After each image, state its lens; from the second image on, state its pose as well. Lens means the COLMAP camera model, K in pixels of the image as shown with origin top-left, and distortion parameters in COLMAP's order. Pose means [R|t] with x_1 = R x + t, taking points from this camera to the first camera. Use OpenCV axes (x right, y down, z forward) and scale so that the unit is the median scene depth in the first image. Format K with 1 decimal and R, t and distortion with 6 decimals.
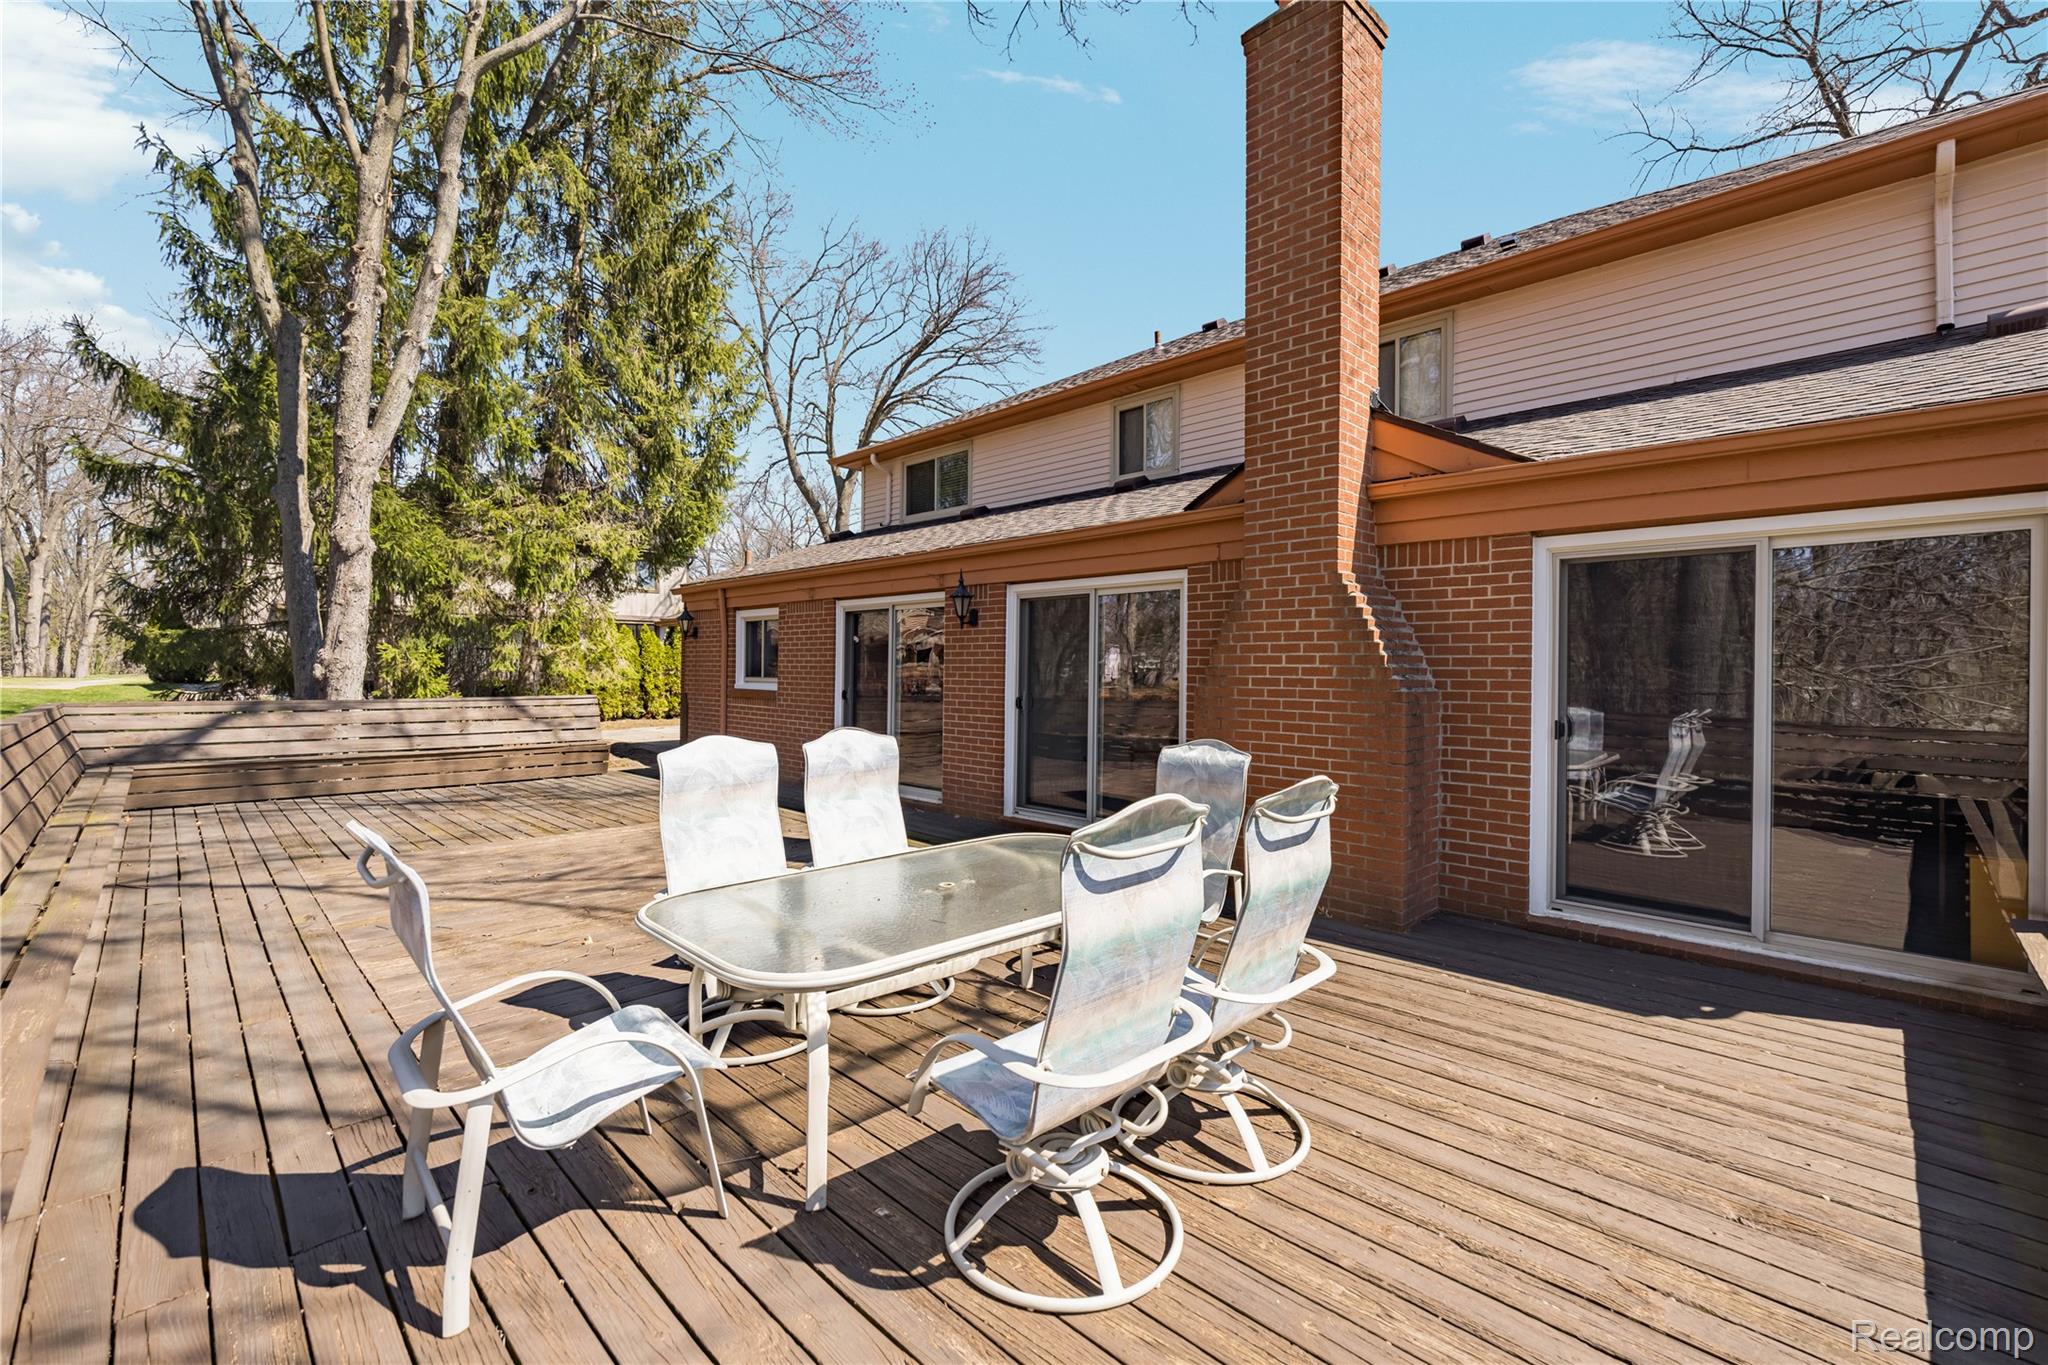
lens RADIAL K [[861.9, 0, 1024.0], [0, 861.9, 682.5], [0, 0, 1]] dist [-0.023467, -0.000018]
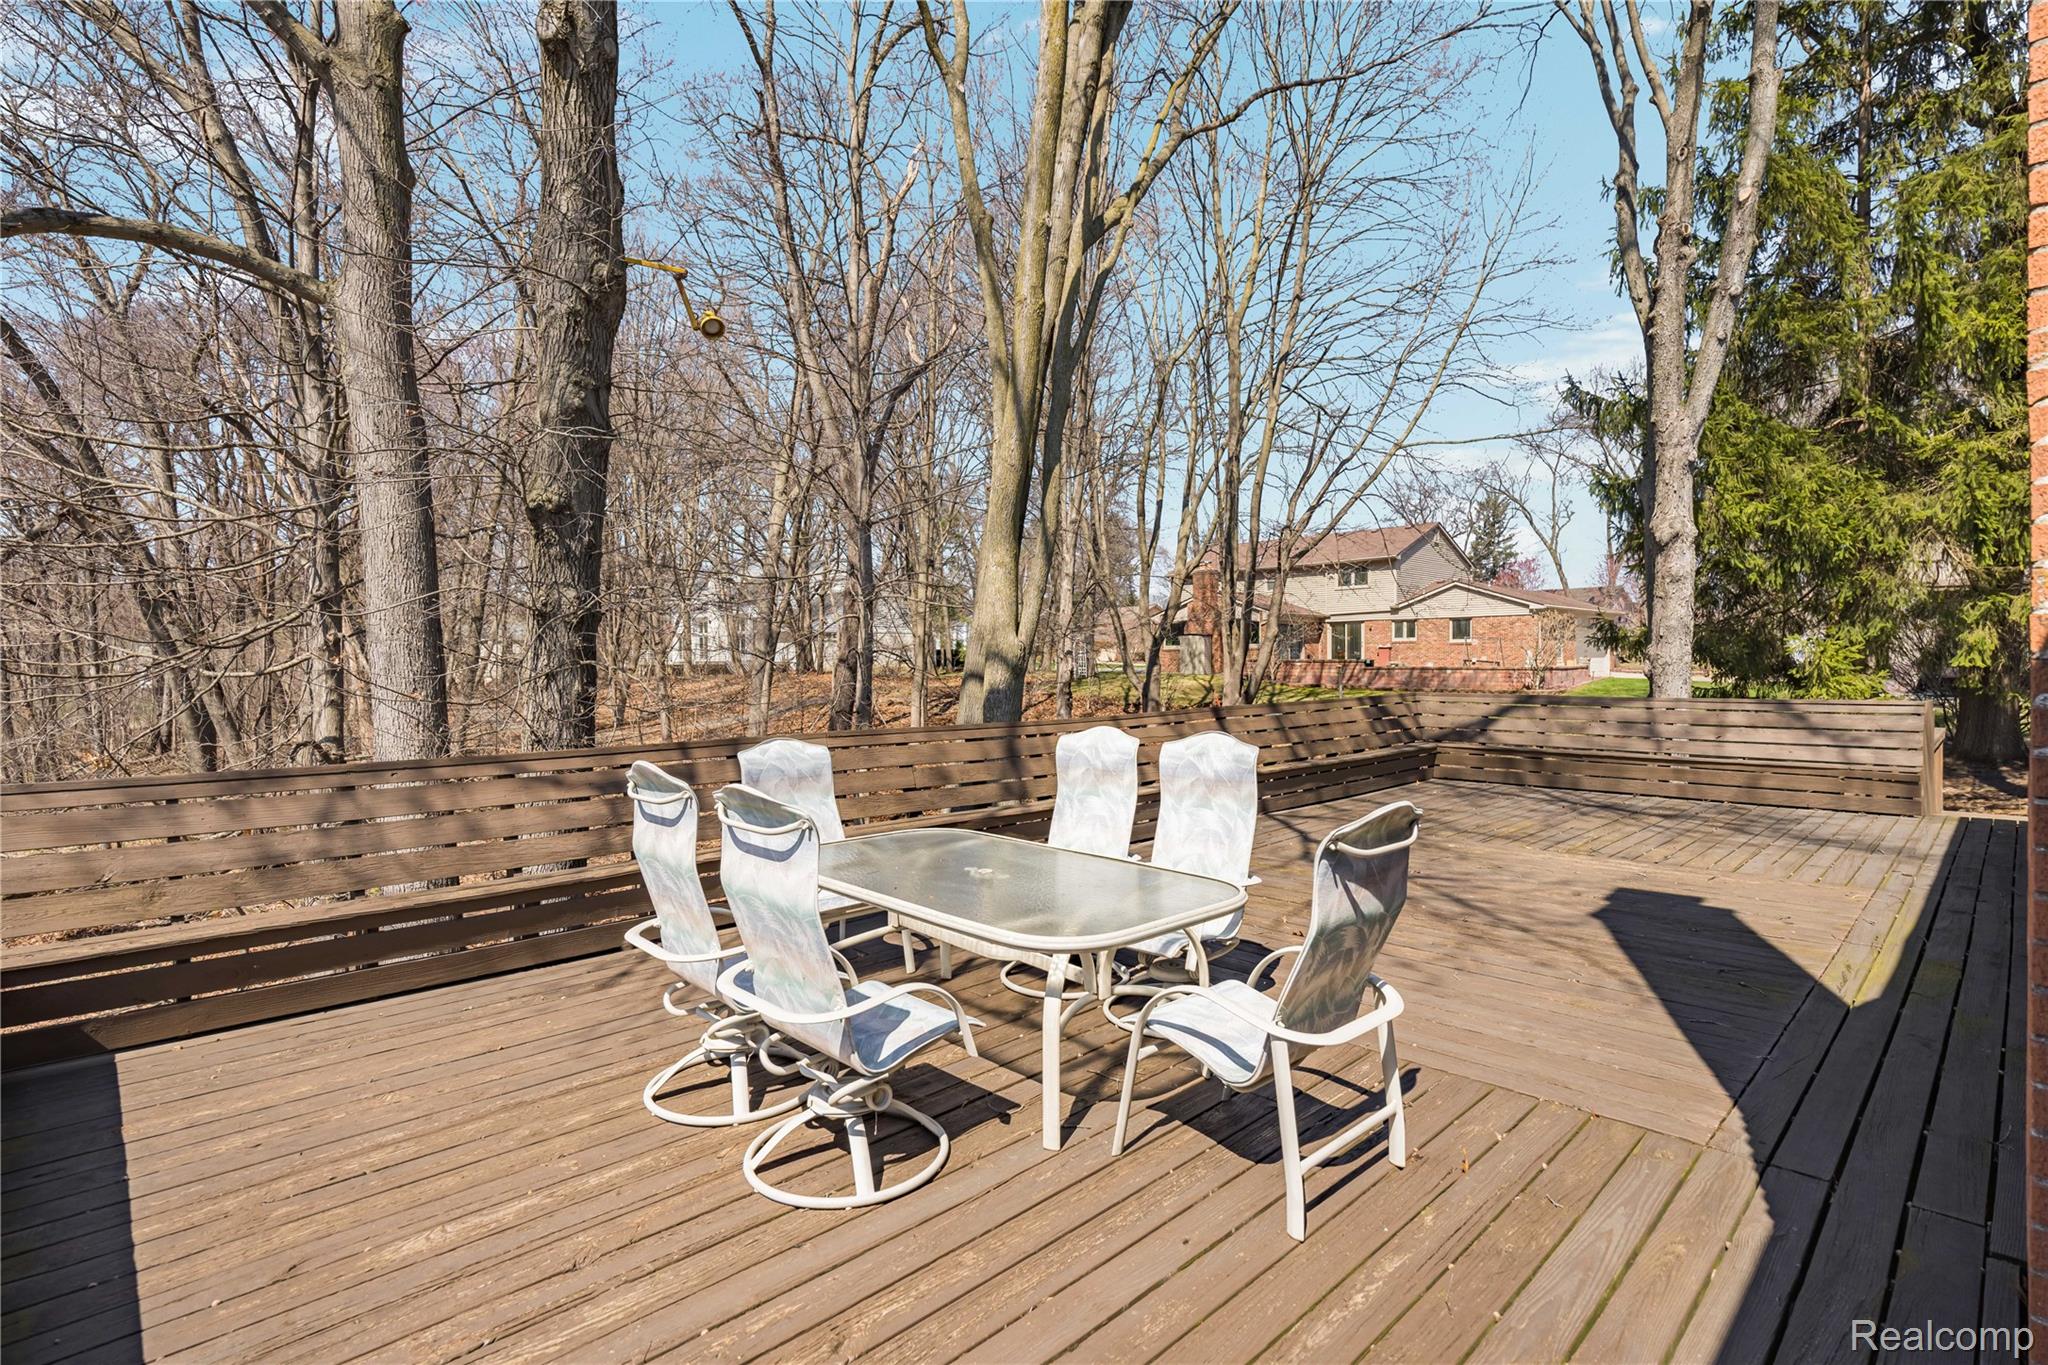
lens RADIAL K [[983.7, 0, 1024.0], [0, 983.7, 682.5], [0, 0, 1]] dist [0.001087, 0.000116]
pose [[-0.007167, 0.014596, -0.999868, 0.314181], [-0.012624, 0.999812, 0.014686, -0.003575], [0.999895, 0.012728, -0.006981, 0.295587]]
